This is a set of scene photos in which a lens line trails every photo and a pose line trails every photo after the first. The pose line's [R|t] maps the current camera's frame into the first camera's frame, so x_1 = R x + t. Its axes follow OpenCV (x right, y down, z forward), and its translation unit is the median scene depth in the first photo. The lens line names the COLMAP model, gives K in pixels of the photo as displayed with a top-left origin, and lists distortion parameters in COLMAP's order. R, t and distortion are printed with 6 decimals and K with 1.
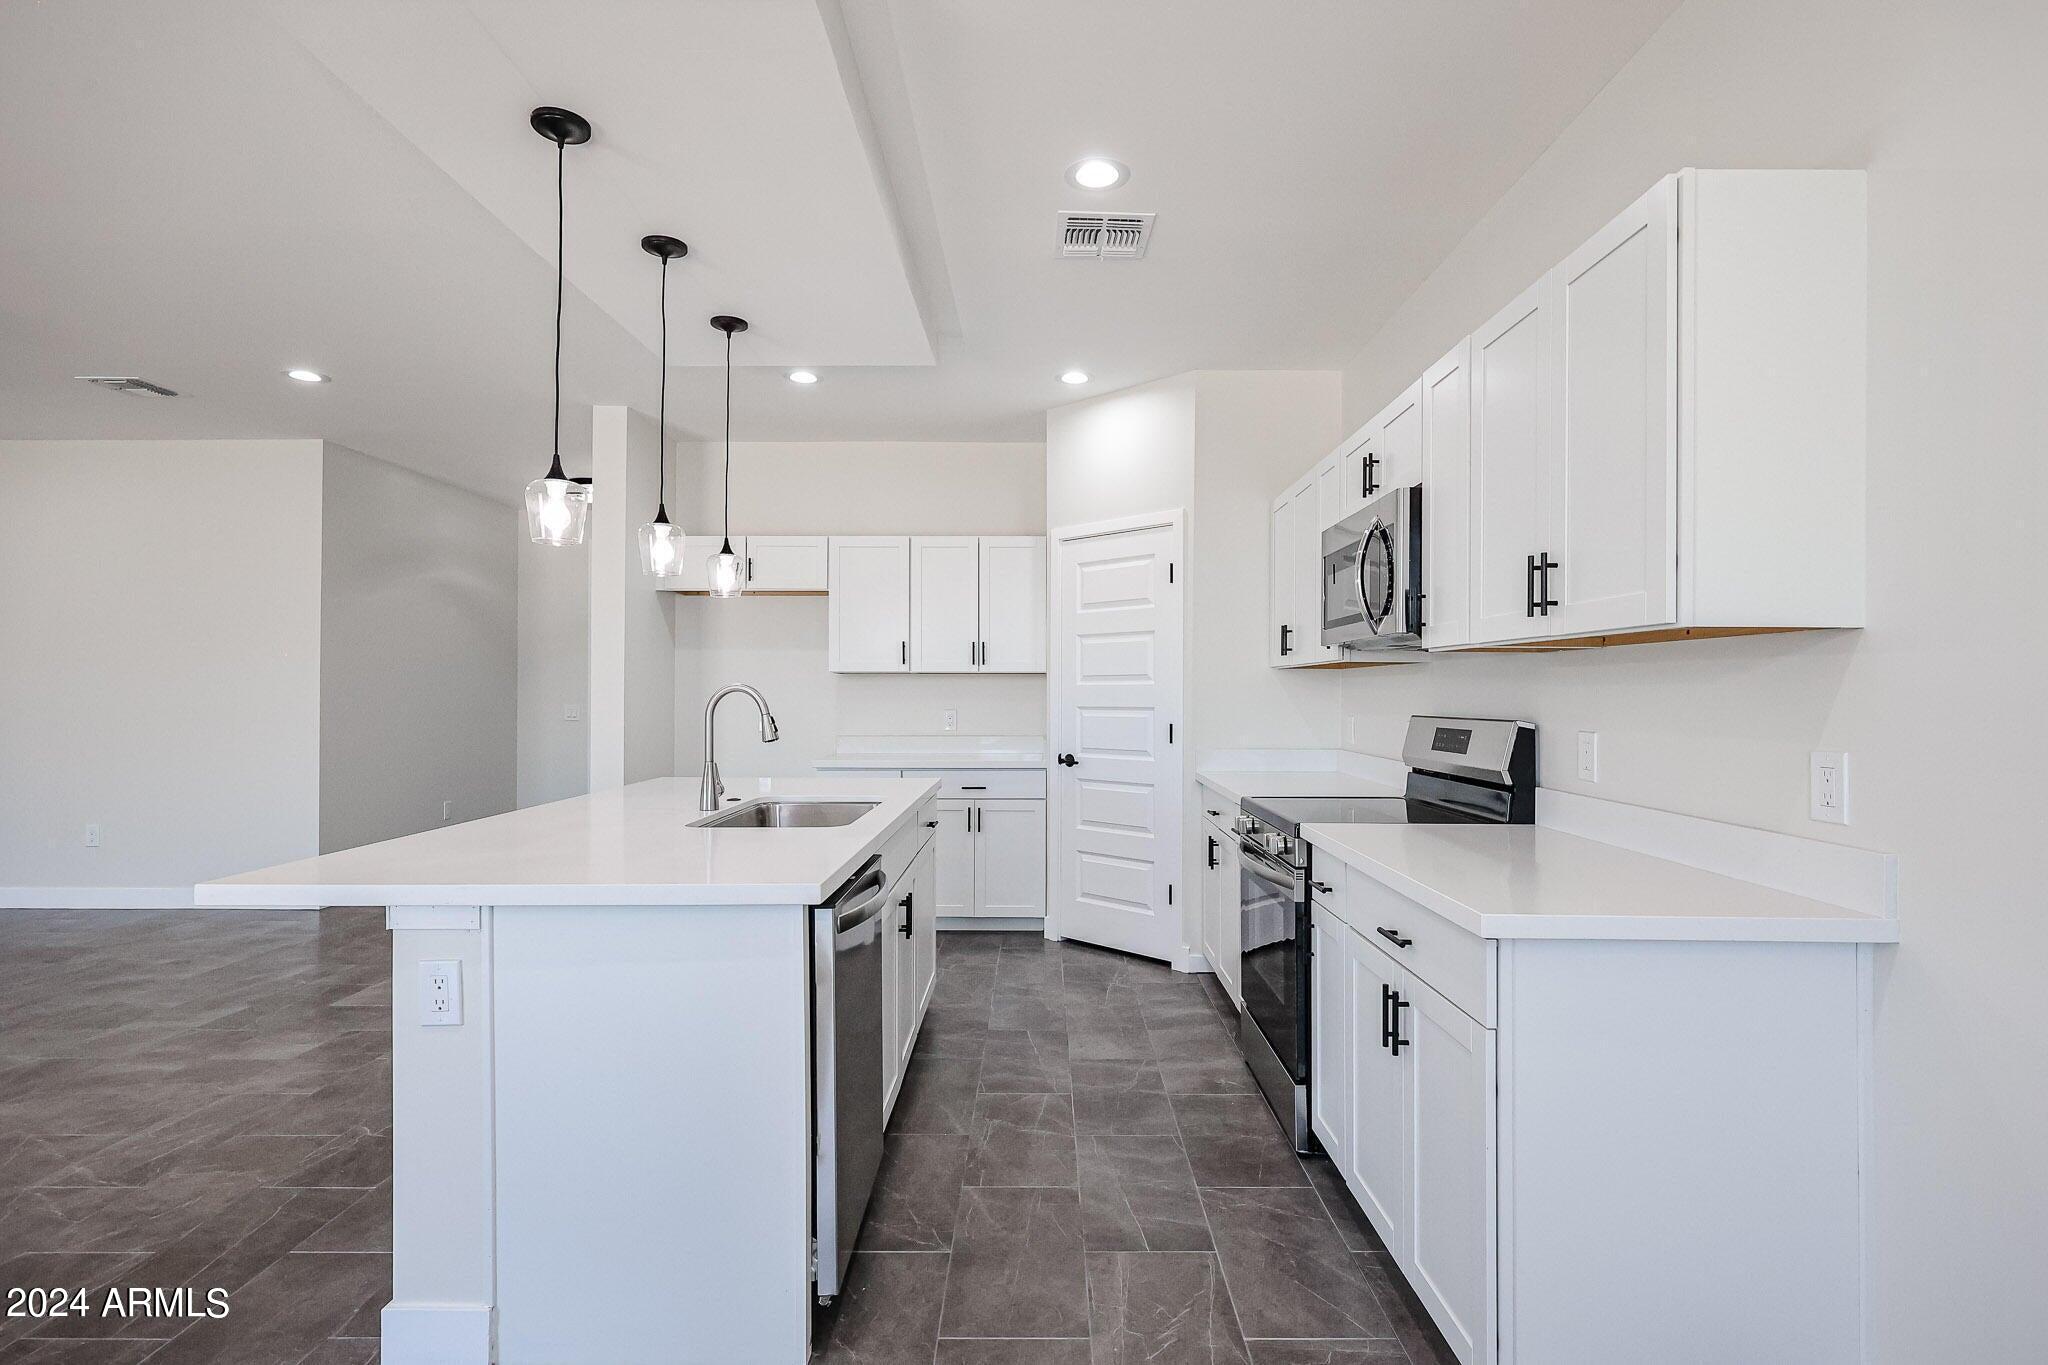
lens RADIAL K [[1010.9, 0, 1043.3], [0, 1010.9, 673.8], [0, 0, 1]] dist [0.000146, 0.000538]
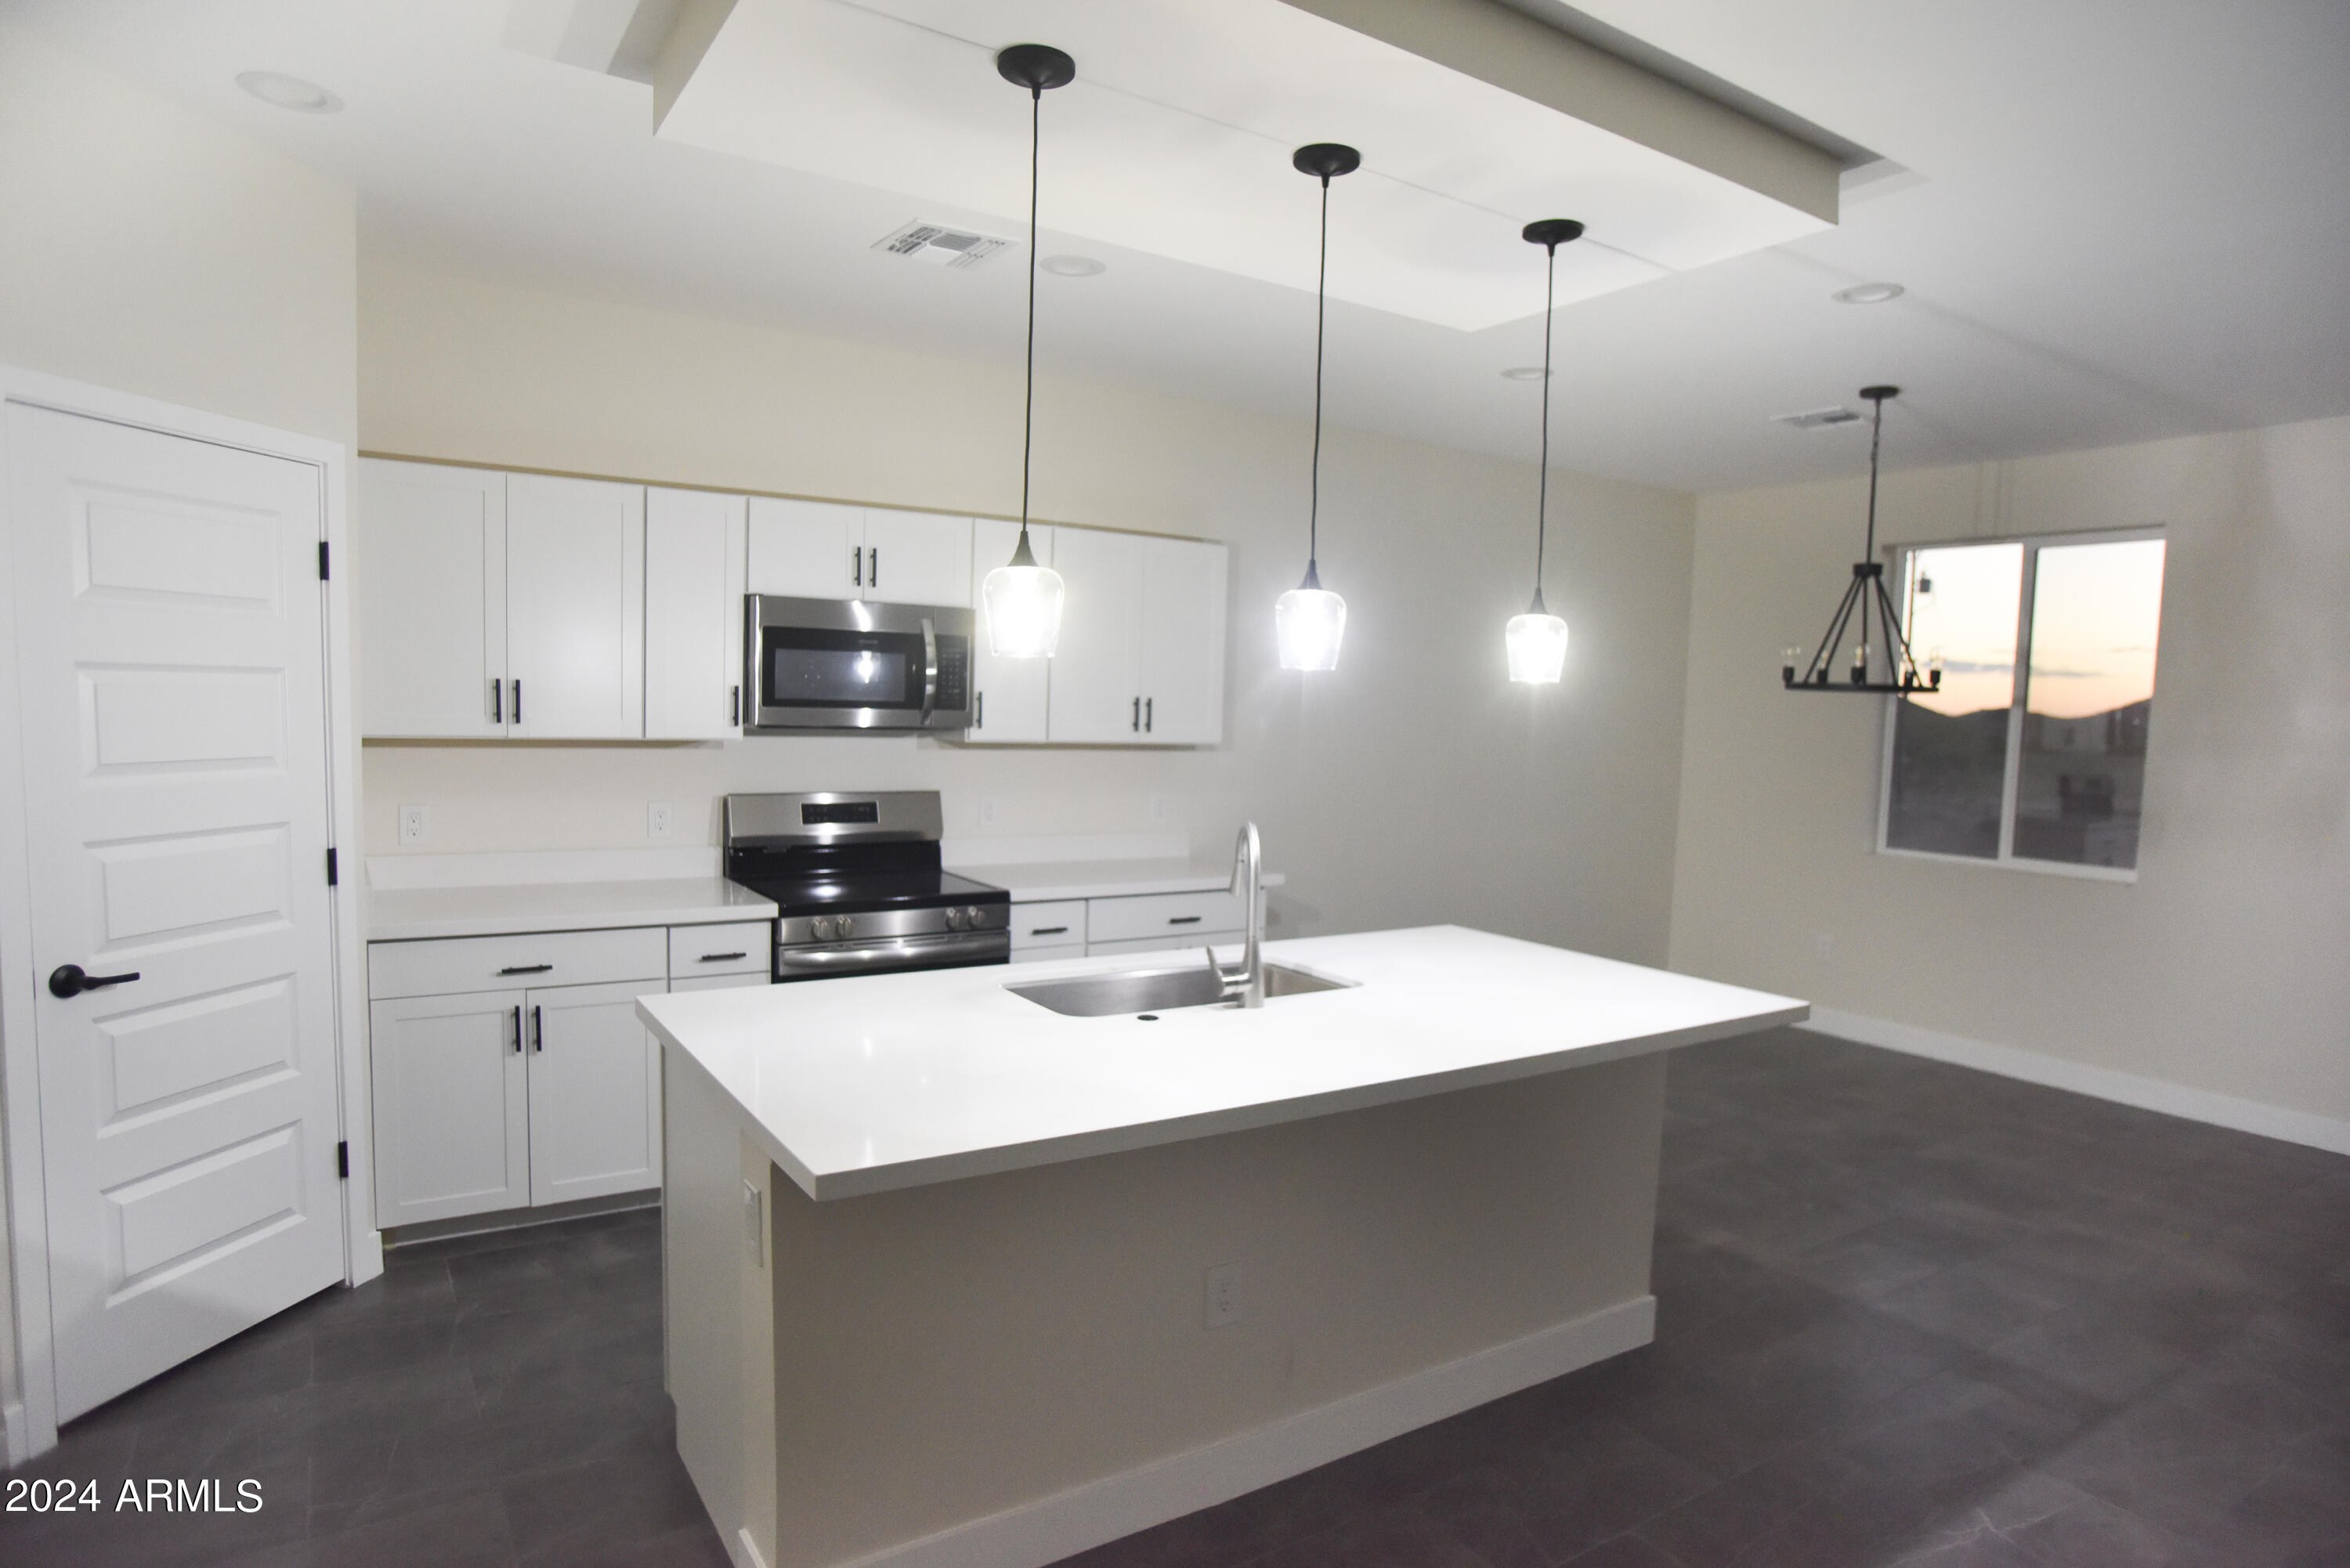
lens RADIAL K [[1337.8, 0, 1175.4], [0, 1337.8, 807.2], [0, 0, 1]] dist [-0.075486, 0.050569]
pose [[-0.540463, -0.086275, 0.836933, -0.732128], [-0.047295, 0.996271, 0.072159, -0.045873], [-0.840037, -0.000583, -0.542528, 1.064590]]
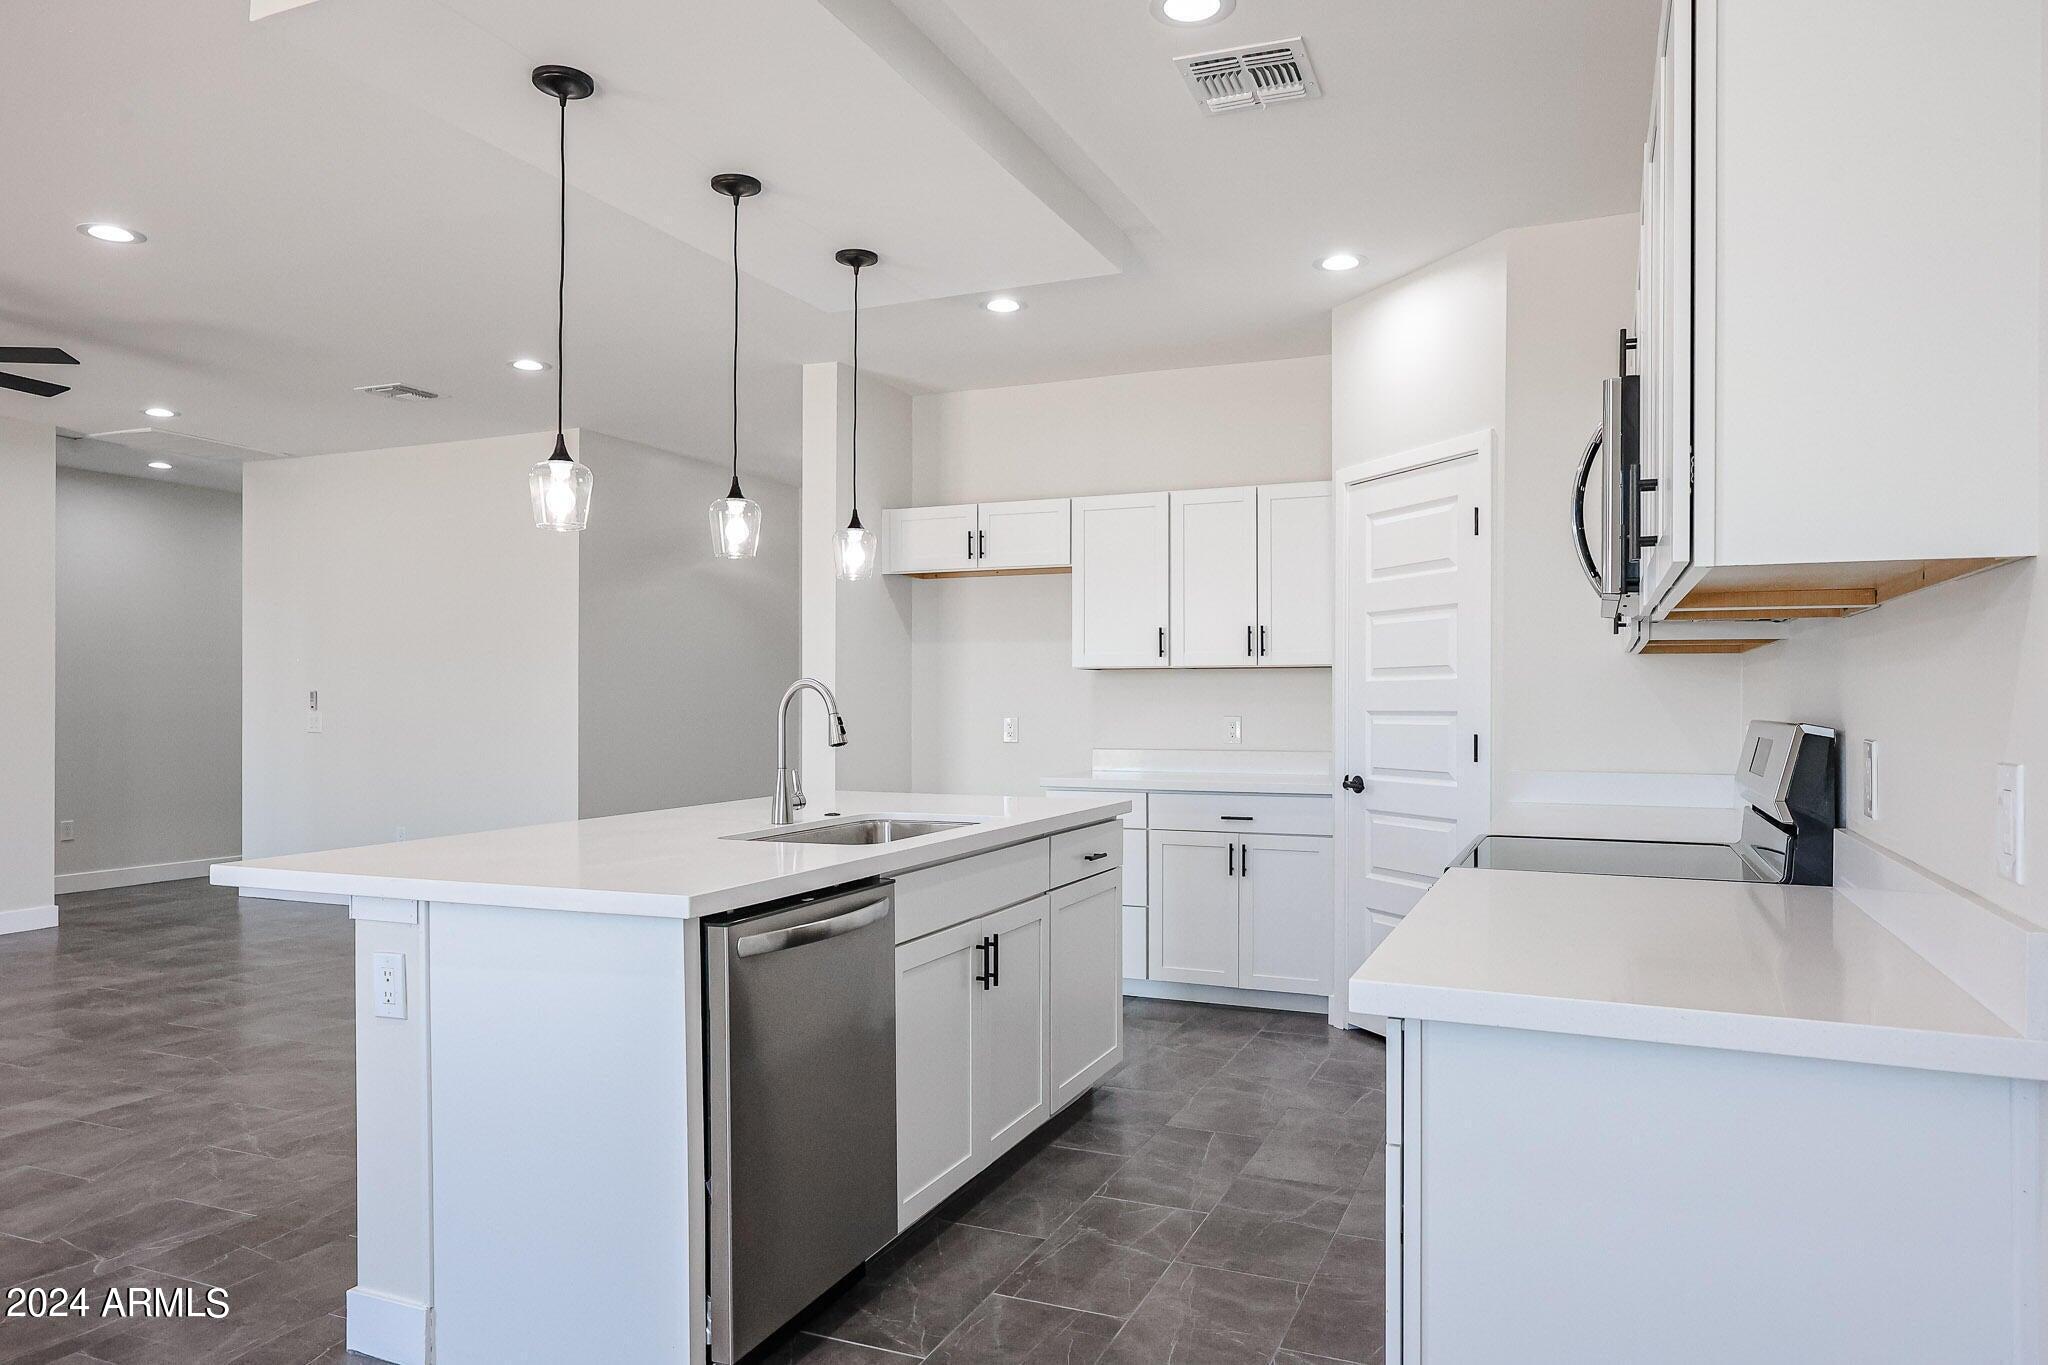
lens RADIAL K [[1344.7, 0, 1024.0], [0, 1344.7, 682.5], [0, 0, 1]] dist [0.001726, -0.000512]
pose [[0.919092, -0.007725, -0.393968, 0.219862], [0.009560, 0.999951, 0.002695, 0.008136], [0.393928, -0.006243, 0.919120, 0.011547]]
